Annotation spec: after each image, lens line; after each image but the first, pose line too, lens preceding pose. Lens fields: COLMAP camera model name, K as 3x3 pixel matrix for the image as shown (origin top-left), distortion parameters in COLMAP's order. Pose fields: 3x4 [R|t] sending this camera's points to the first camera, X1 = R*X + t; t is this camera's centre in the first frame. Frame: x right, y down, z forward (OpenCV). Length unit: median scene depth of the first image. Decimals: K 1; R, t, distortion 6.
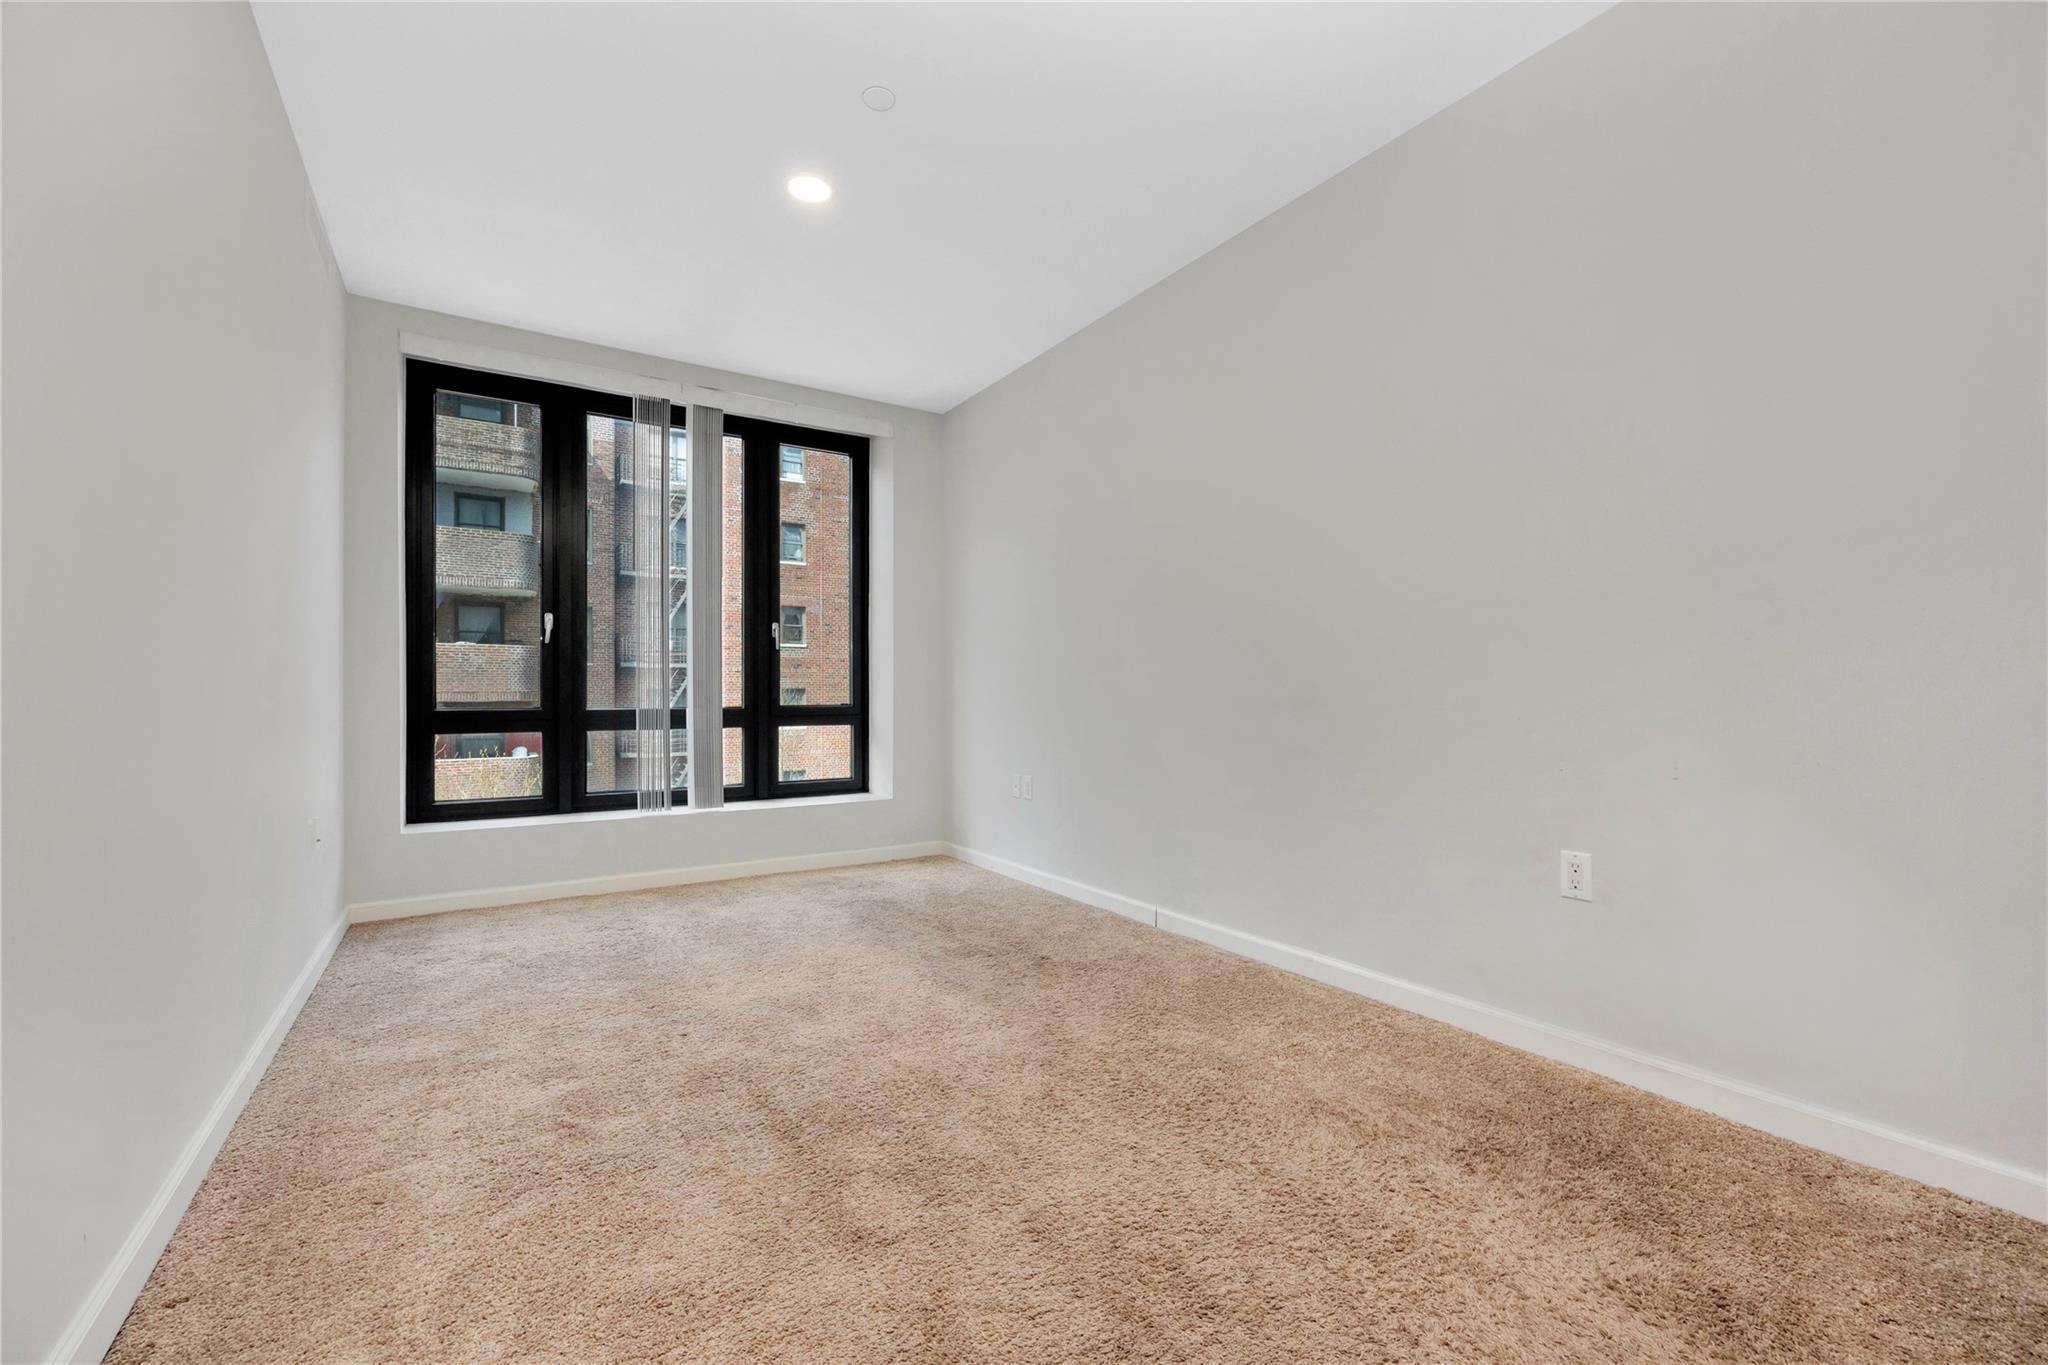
lens RADIAL K [[862.4, 0, 1024.0], [0, 862.4, 682.5], [0, 0, 1]] dist [0.000094, -0.000041]
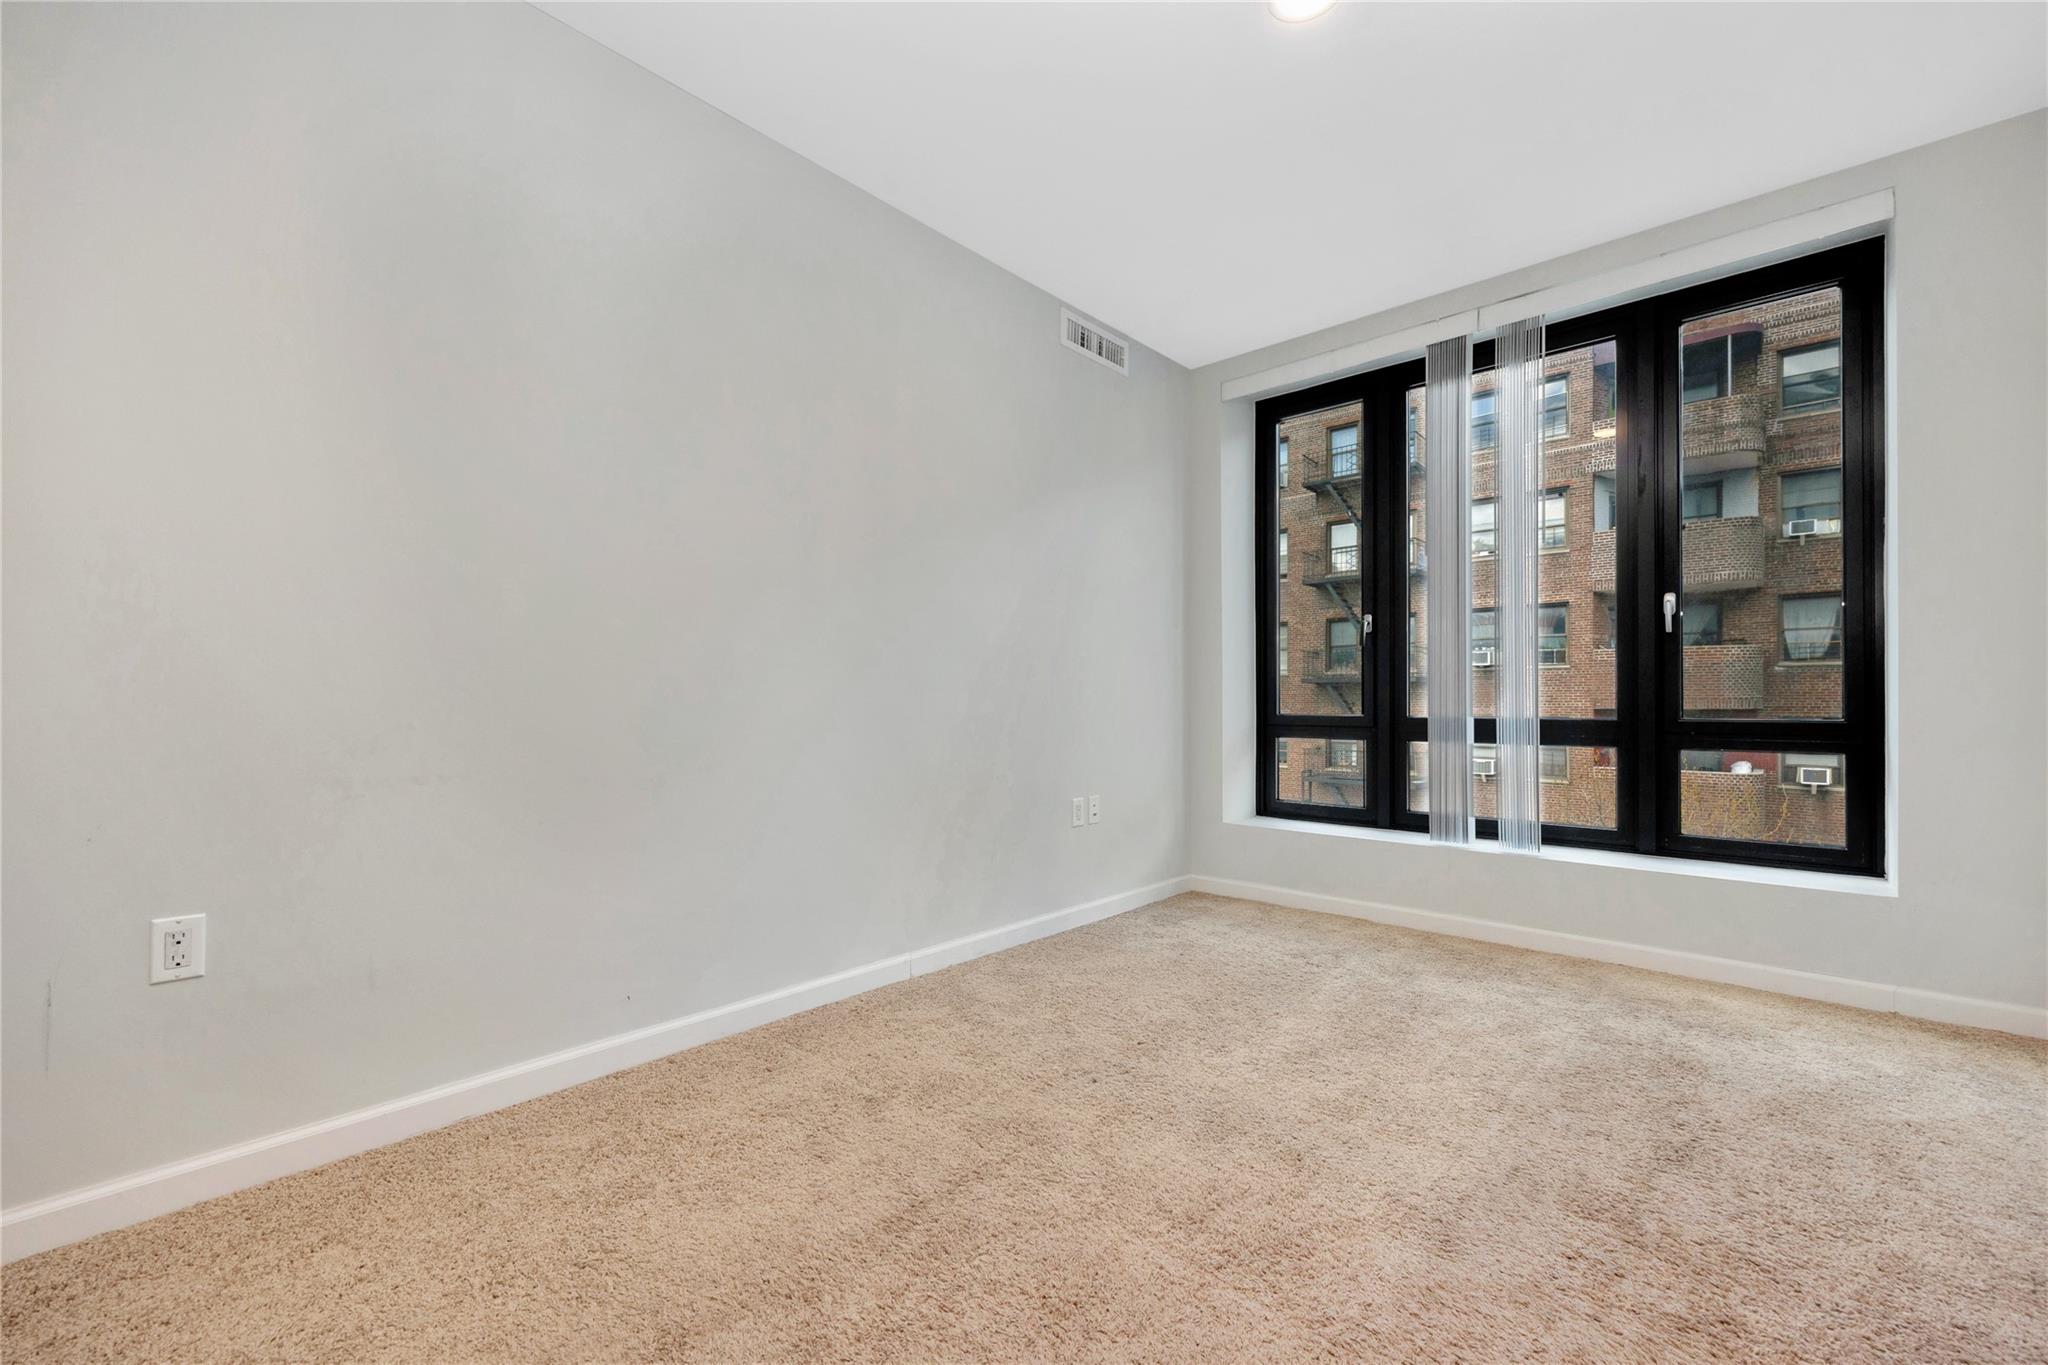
lens RADIAL K [[832.1, 0, 1017.3], [0, 832.1, 686.6], [0, 0, 1]] dist [0.002601, 0.000215]
pose [[0.247486, -0.016470, -0.968752, 0.238274], [0.012689, 0.999825, -0.013756, 0.007251], [0.968808, -0.008888, 0.247651, 0.400755]]
